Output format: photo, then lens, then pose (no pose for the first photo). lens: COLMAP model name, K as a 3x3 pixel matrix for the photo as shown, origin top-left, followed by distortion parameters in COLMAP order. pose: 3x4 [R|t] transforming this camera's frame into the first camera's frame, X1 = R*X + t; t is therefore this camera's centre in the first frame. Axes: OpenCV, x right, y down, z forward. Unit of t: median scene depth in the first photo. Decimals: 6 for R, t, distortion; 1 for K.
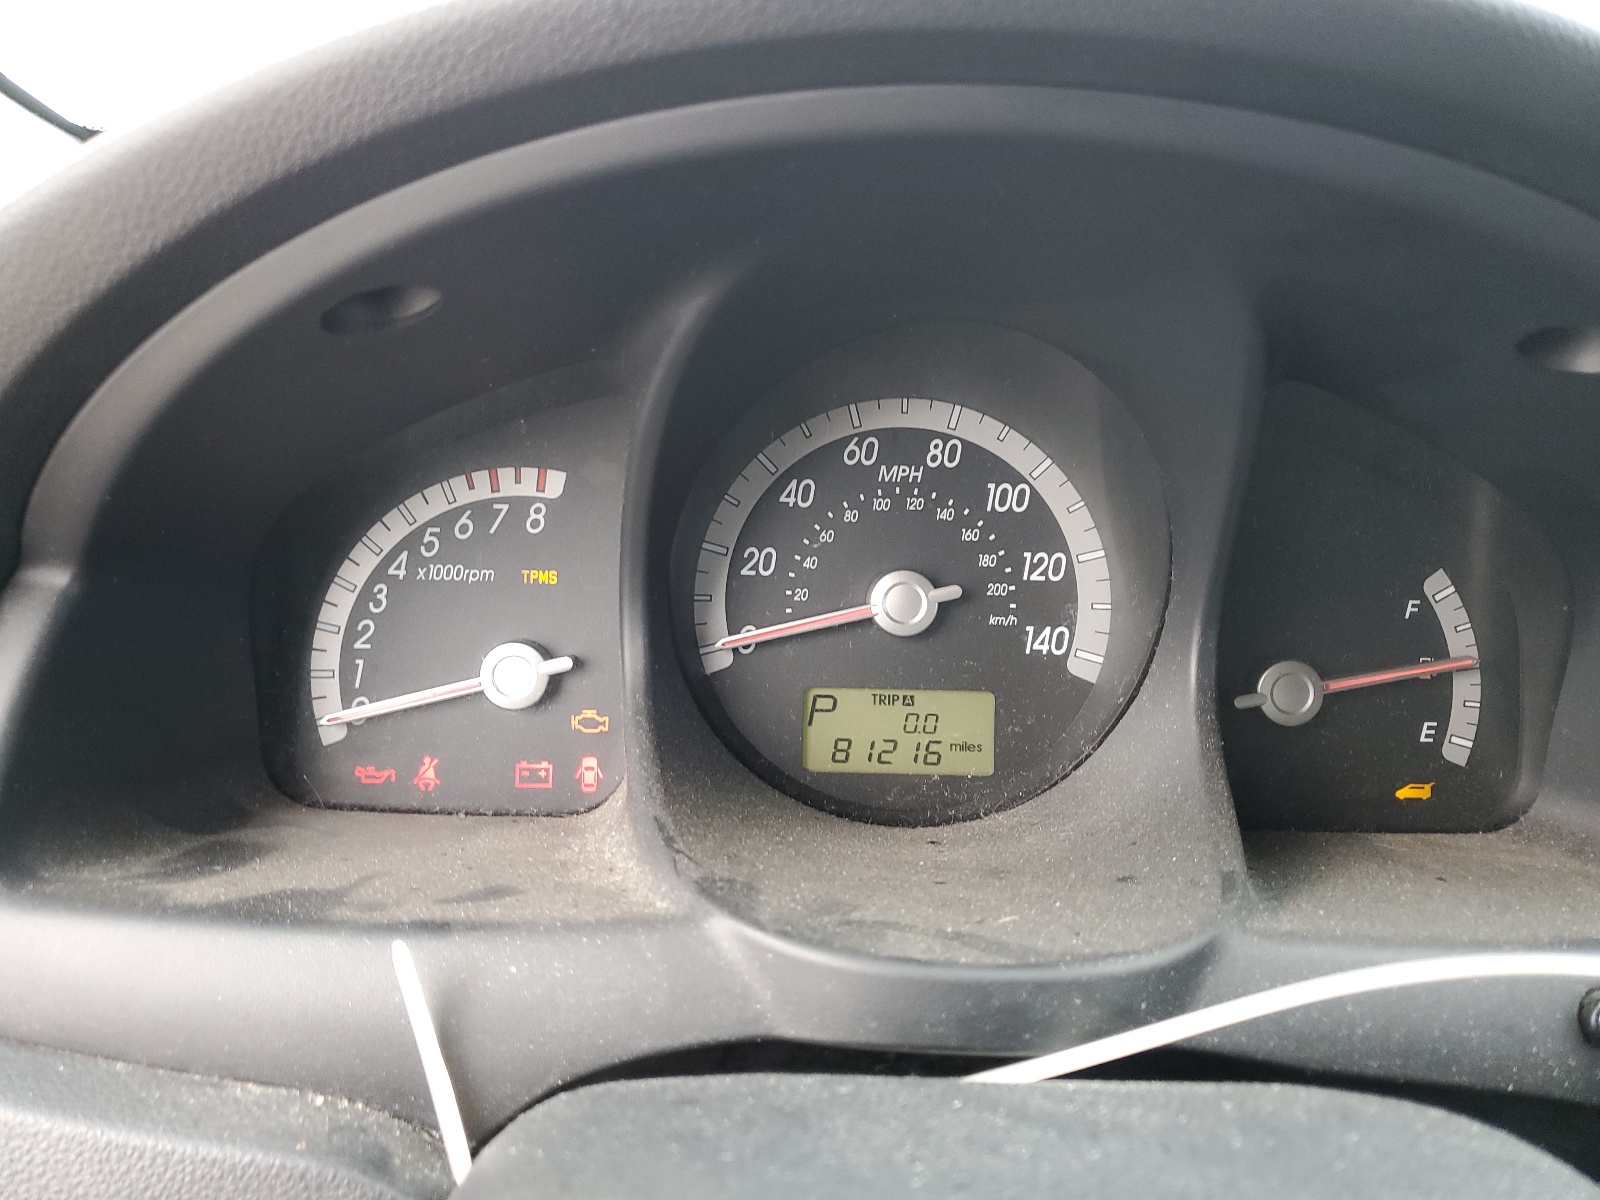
lens RADIAL K [[1213.9, 0, 800.5], [0, 1213.9, 601.0], [0, 0, 1]] dist [-0.011190, -0.003787]
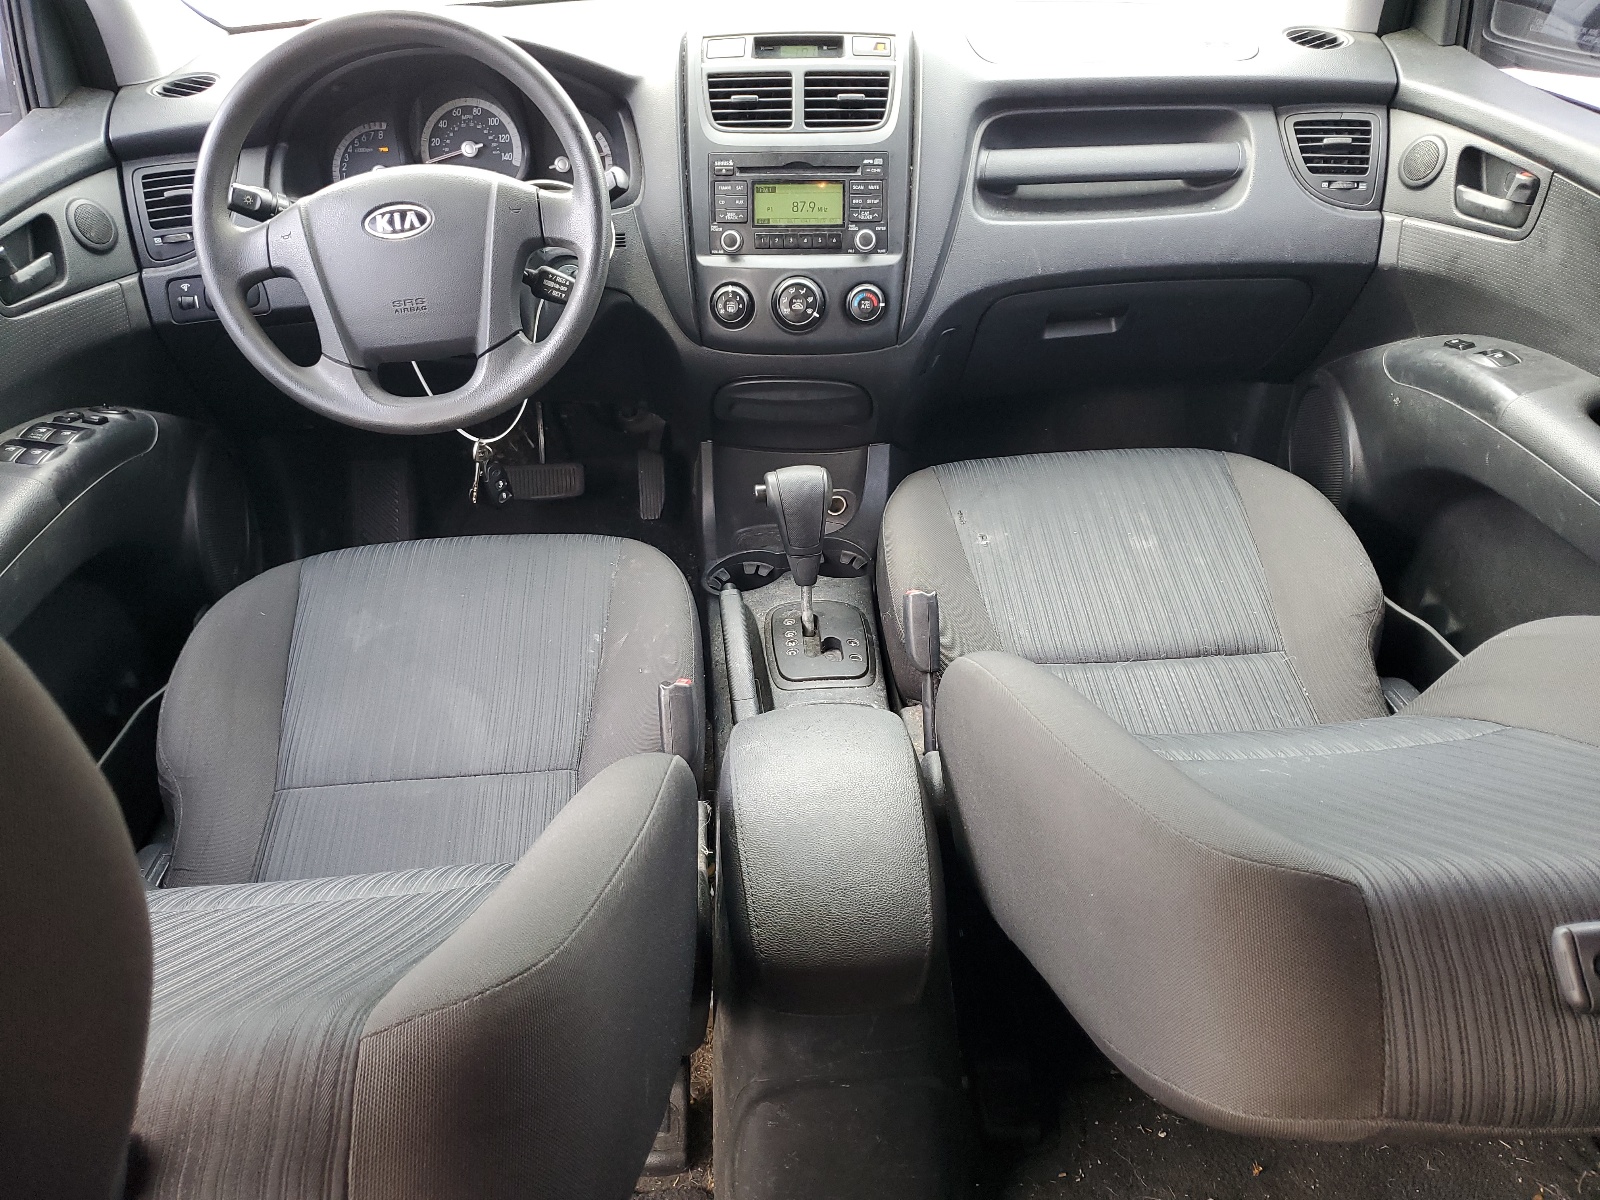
lens RADIAL K [[1213.9, 0, 798.4], [0, 1213.9, 599.6], [0, 0, 1]] dist [-0.011190, -0.003787]
pose [[0.996617, -0.079528, 0.020742, 1.003723], [0.072582, 0.970038, 0.231856, 0.624027], [-0.038559, -0.229567, 0.972529, -3.485161]]
